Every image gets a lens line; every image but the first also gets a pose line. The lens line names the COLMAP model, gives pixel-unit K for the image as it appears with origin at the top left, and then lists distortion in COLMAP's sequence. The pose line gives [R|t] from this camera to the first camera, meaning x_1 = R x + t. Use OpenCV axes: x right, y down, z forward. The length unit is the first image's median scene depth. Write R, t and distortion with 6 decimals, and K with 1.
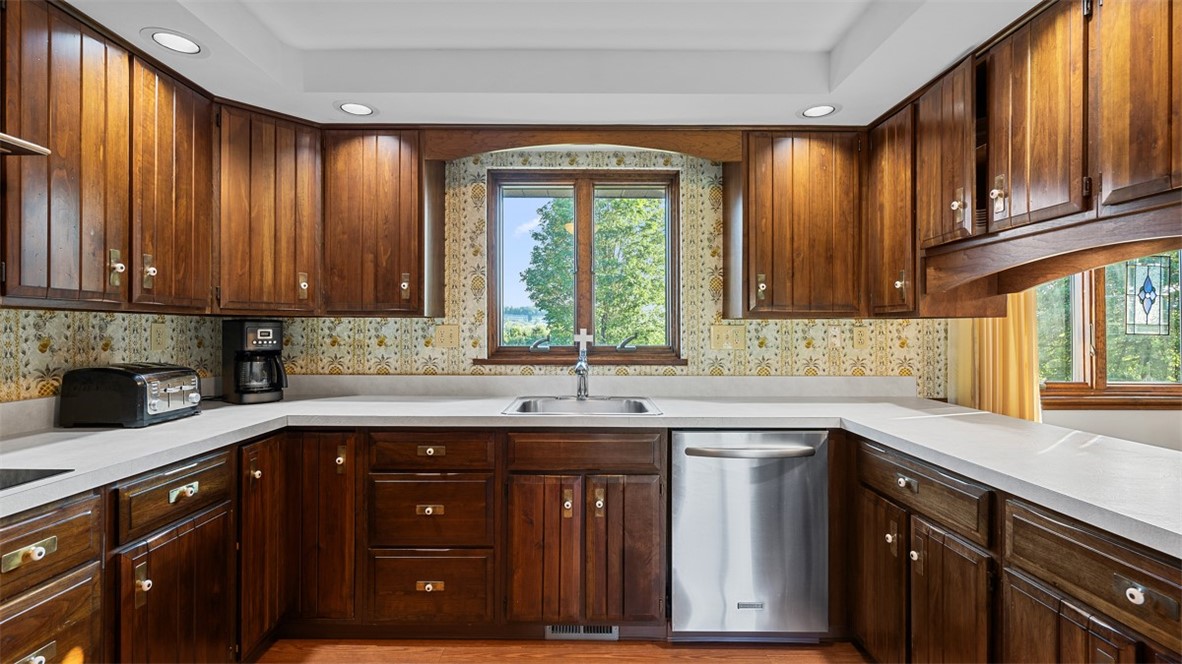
lens RADIAL K [[530.4, 0, 589.4], [0, 530.4, 330.3], [0, 0, 1]] dist [-0.006623, 0.002784]
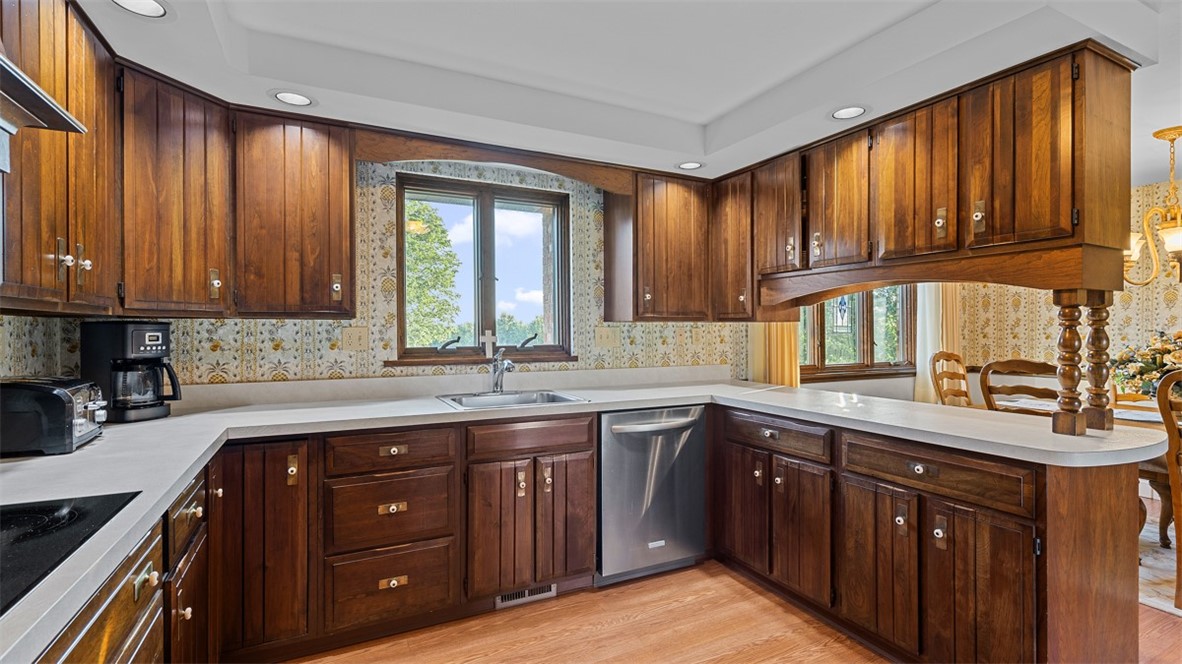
lens RADIAL K [[530.4, 0, 593.7], [0, 530.4, 333.1], [0, 0, 1]] dist [-0.006623, 0.002784]
pose [[0.894609, -0.006682, 0.446799, -0.398246], [0.003930, 0.999967, 0.007085, -0.005418], [-0.446832, -0.004583, 0.894606, -0.086455]]
